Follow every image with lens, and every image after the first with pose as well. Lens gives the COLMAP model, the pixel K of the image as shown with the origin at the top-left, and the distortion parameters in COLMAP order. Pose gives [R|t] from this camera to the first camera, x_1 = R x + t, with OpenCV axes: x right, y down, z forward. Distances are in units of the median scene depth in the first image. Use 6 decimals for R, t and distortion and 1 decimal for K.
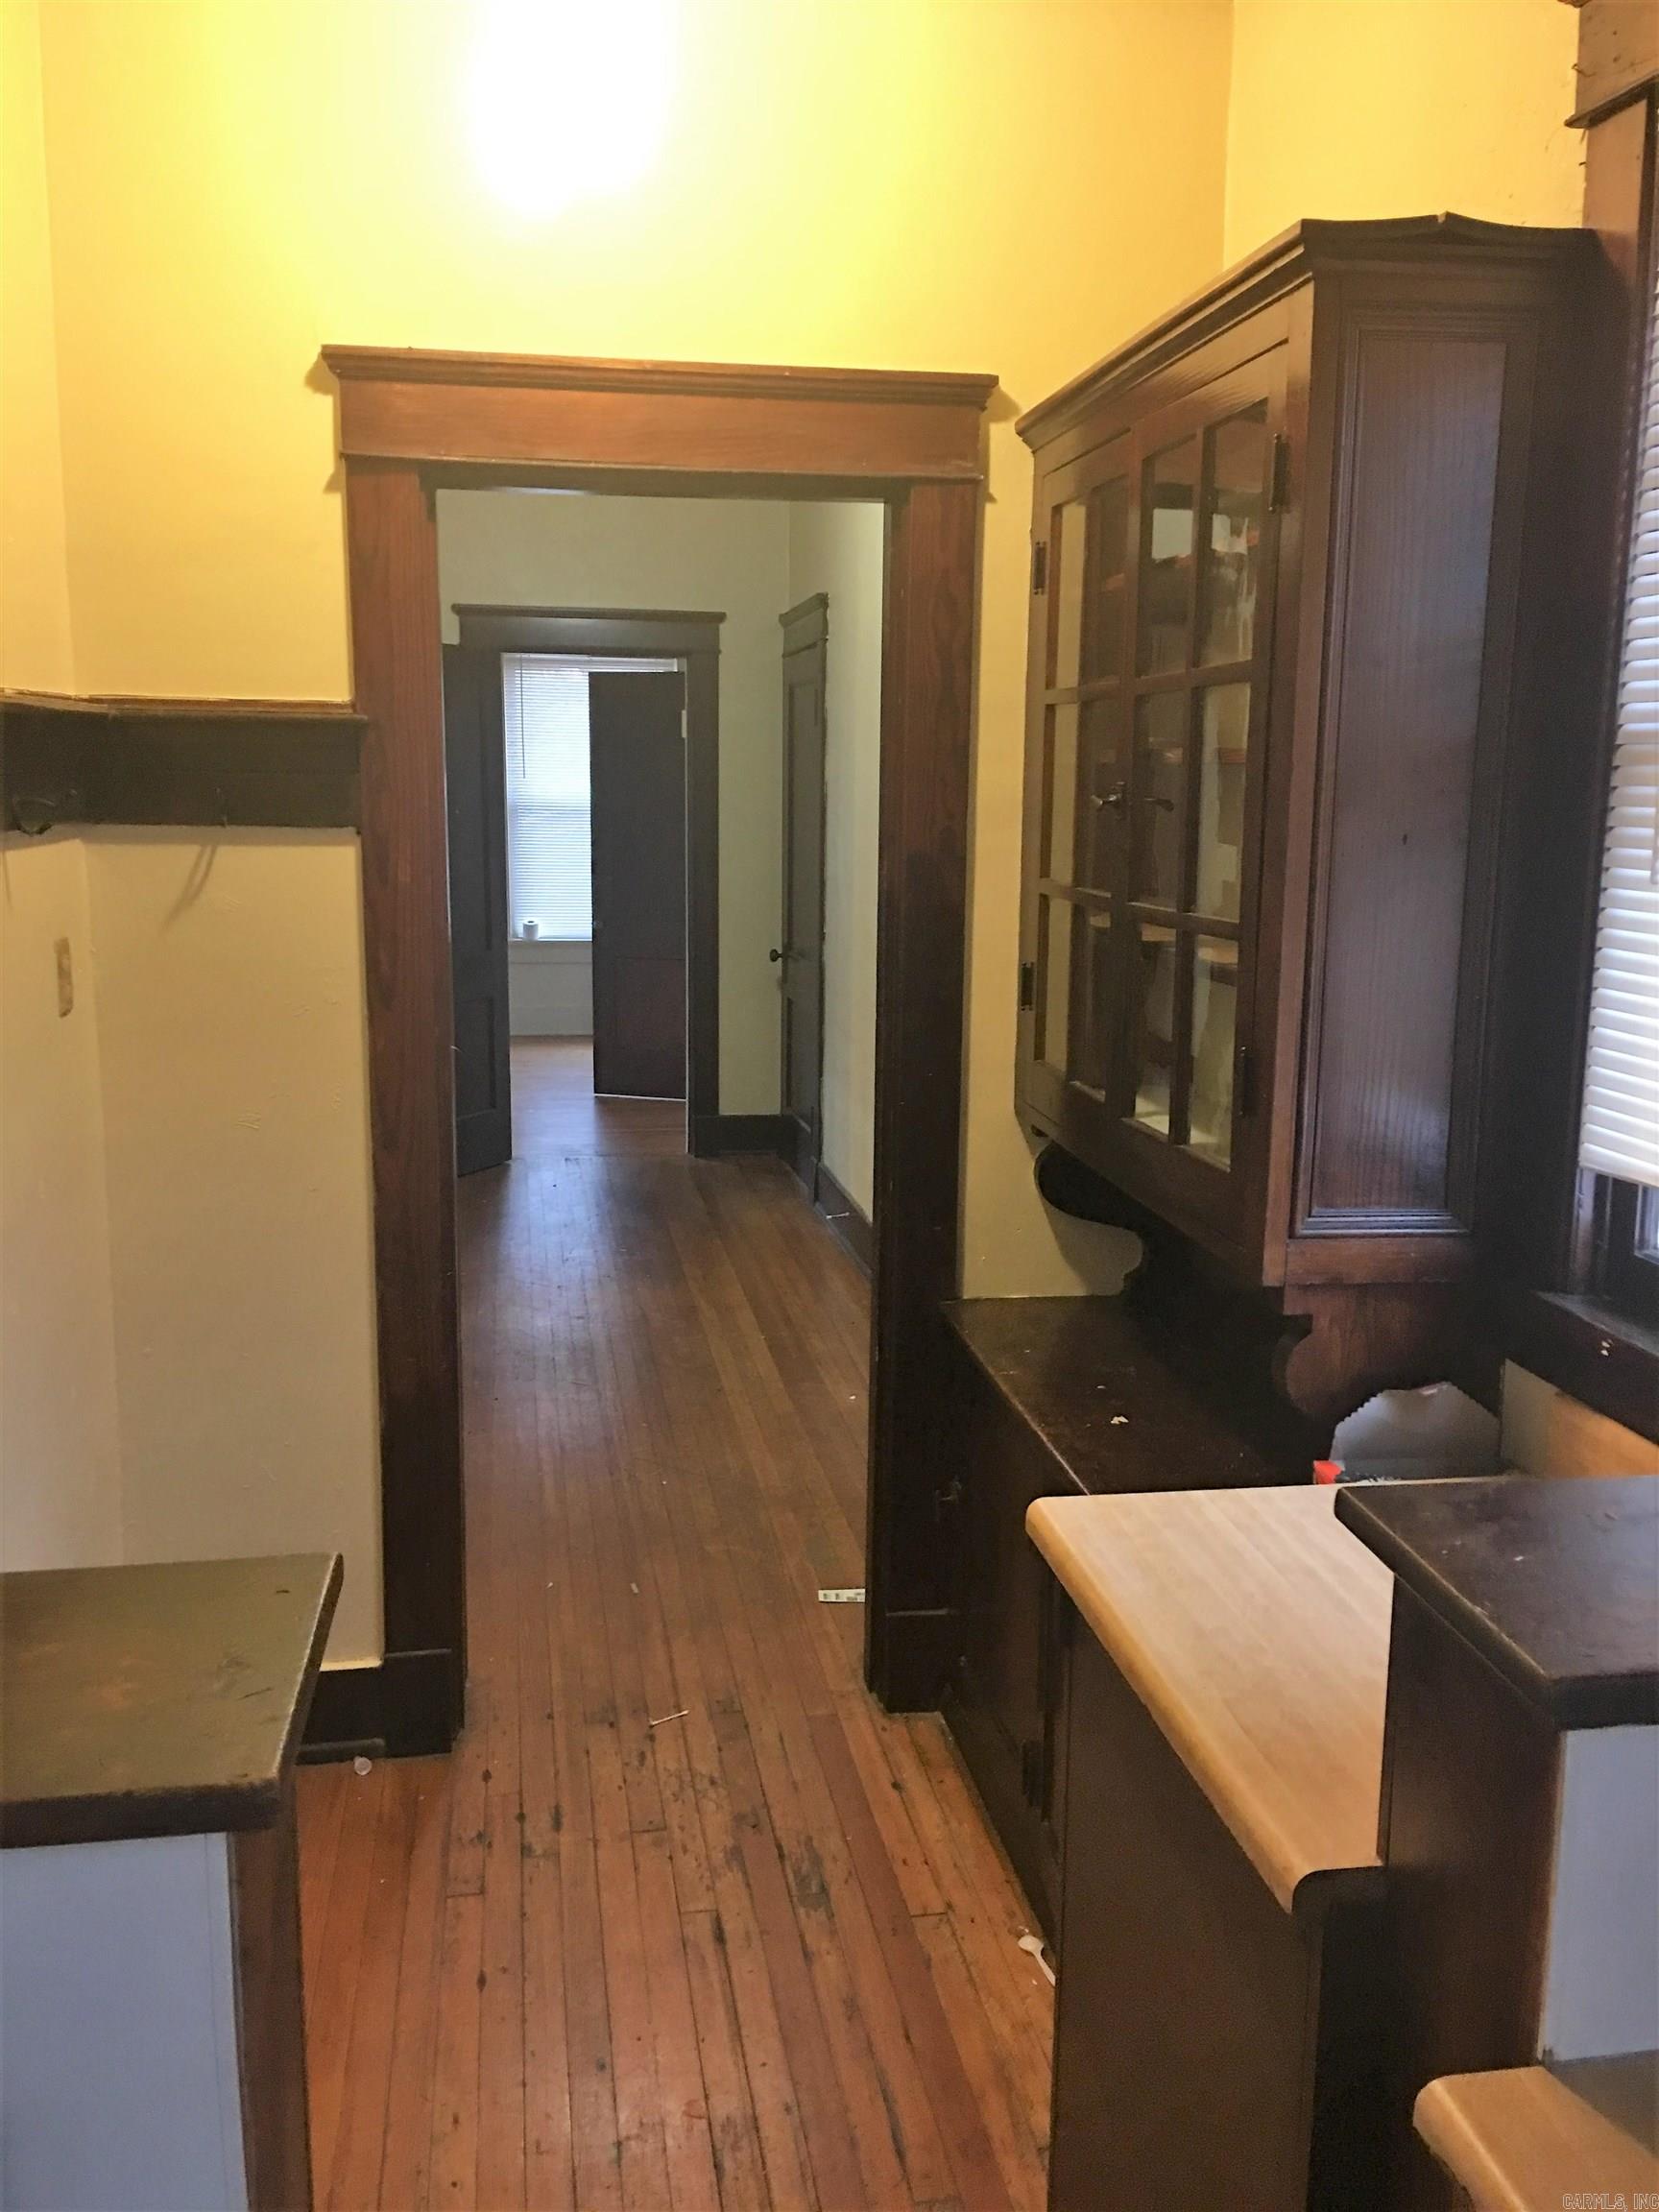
lens RADIAL K [[1853.8, 0, 828.8], [0, 1853.8, 1104.7], [0, 0, 1]] dist [0.105189, 0.002282]
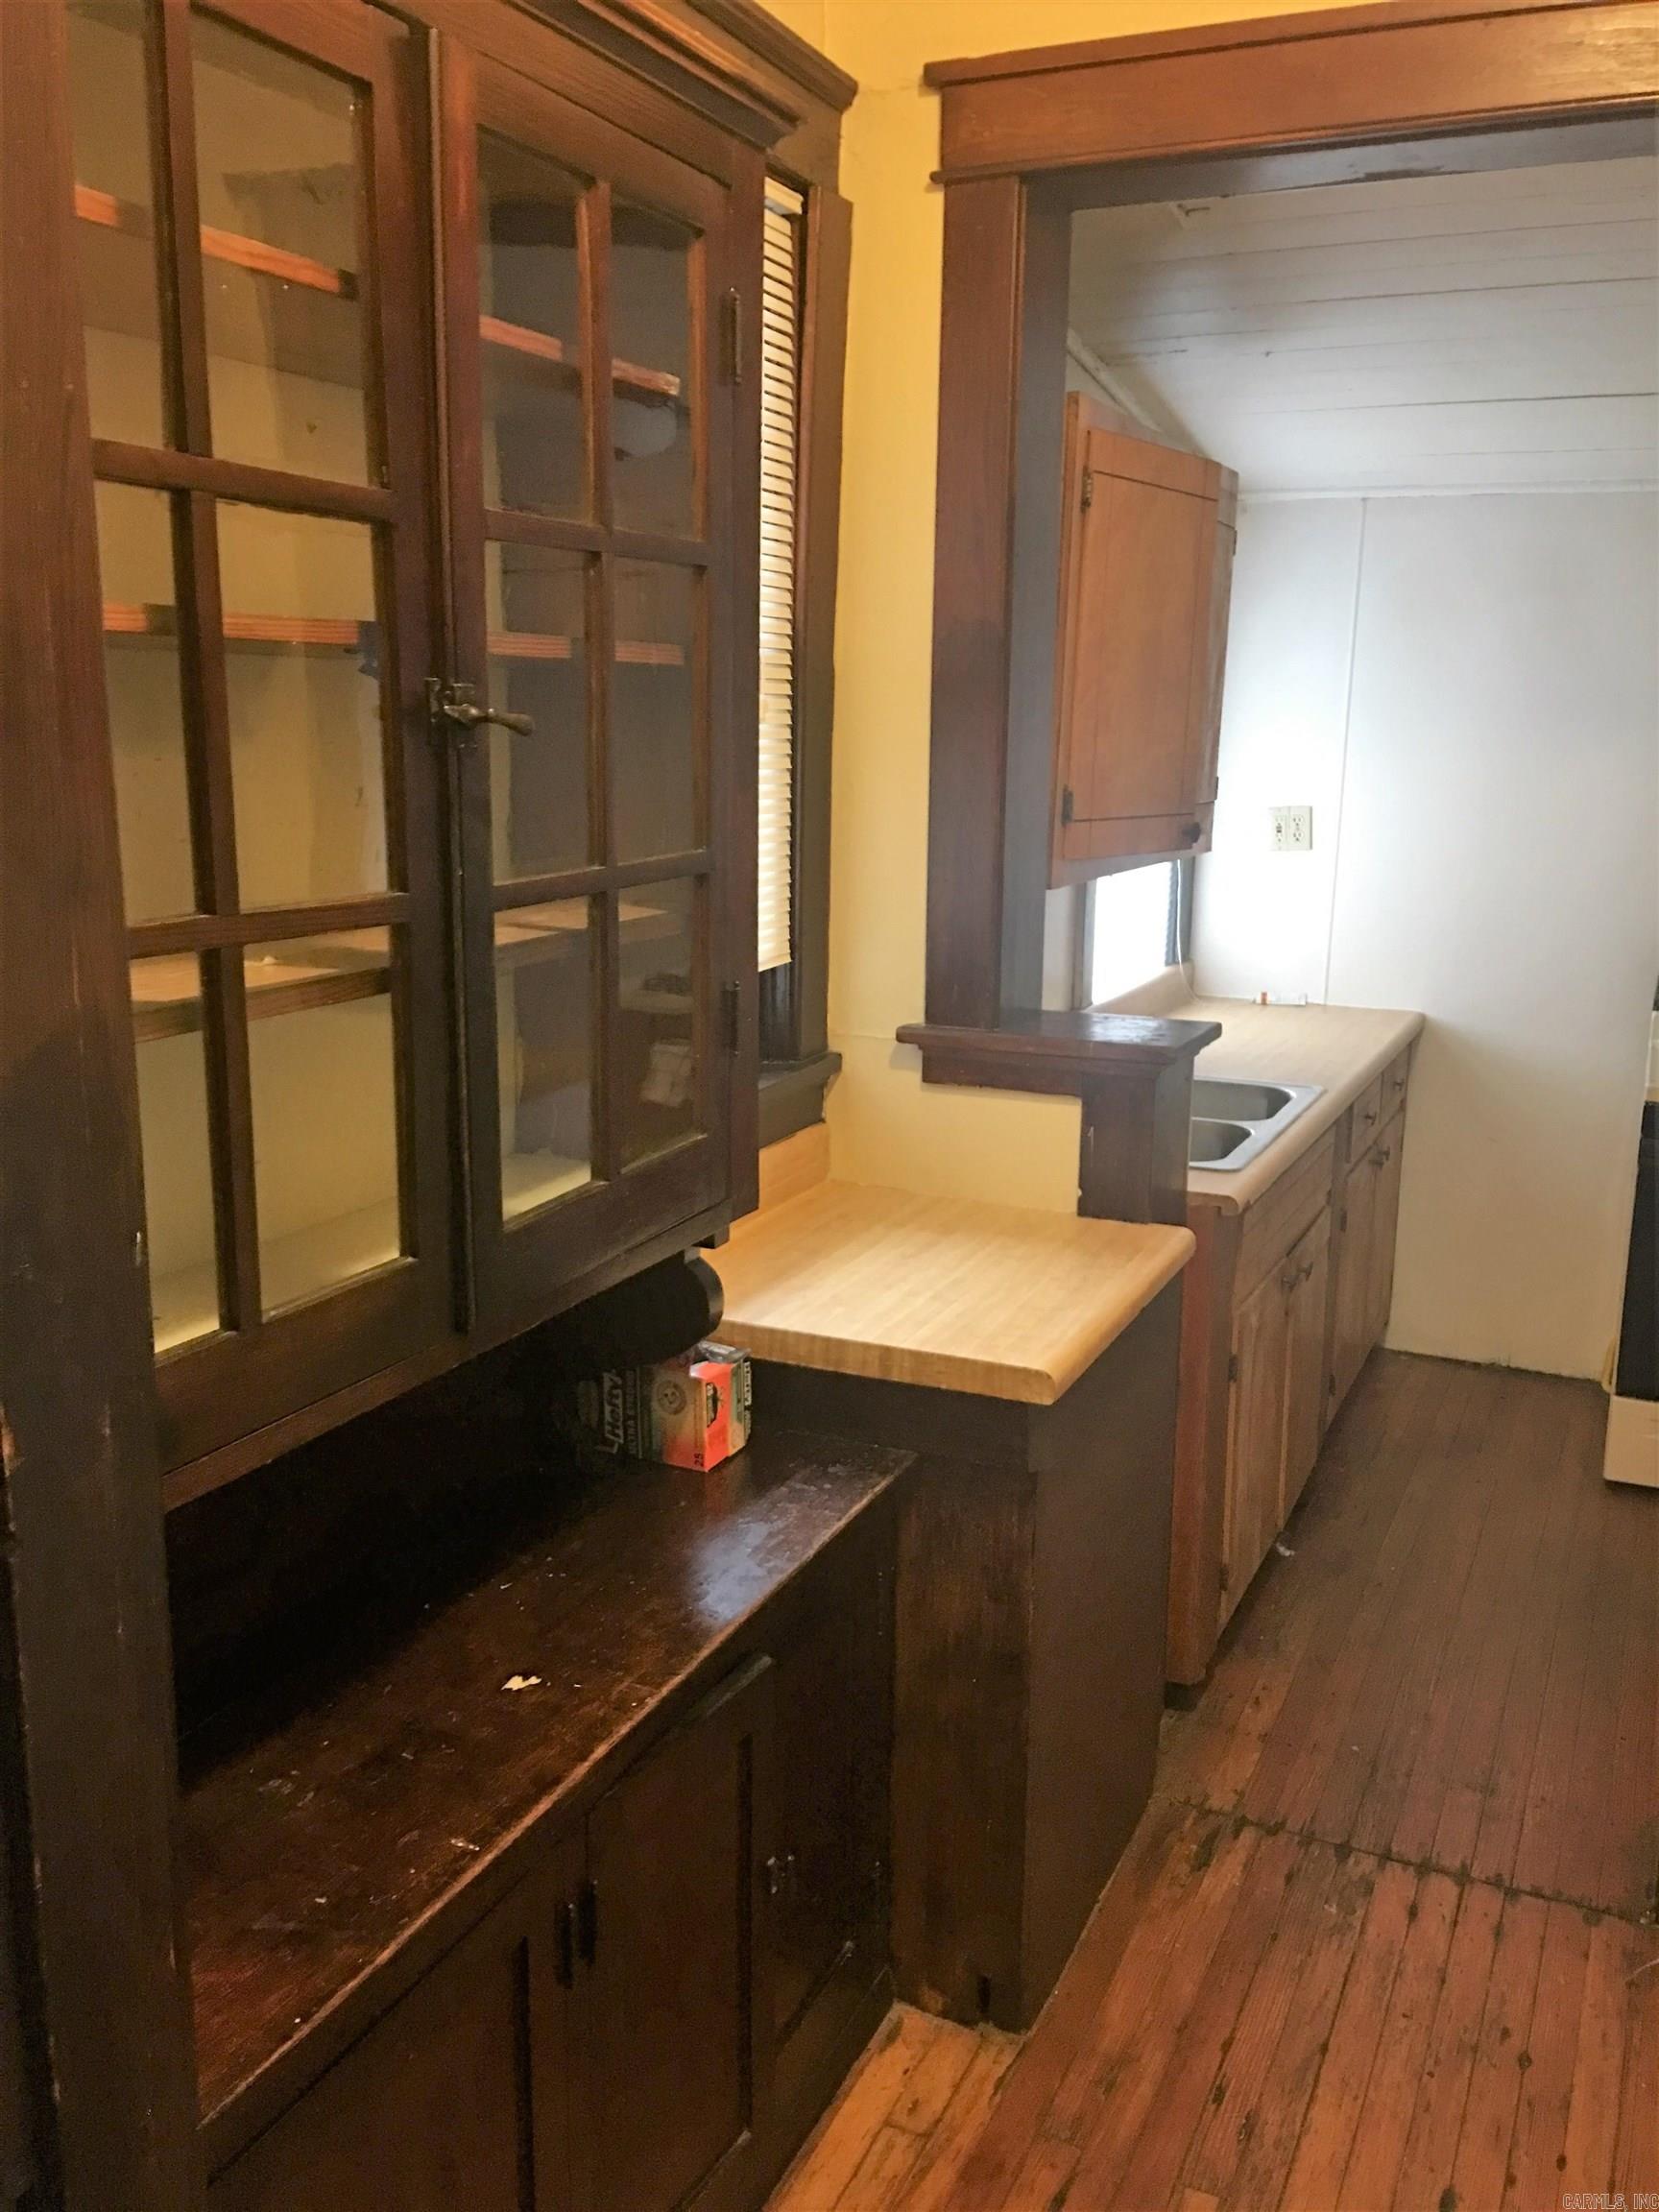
lens RADIAL K [[1853.8, 0, 829.6], [0, 1853.8, 1104.4], [0, 0, 1]] dist [0.105189, 0.002282]
pose [[-0.823305, -0.140225, 0.550006, -0.365024], [0.080437, 0.930399, 0.357613, -0.334840], [-0.561871, 0.338665, -0.754723, 1.893313]]
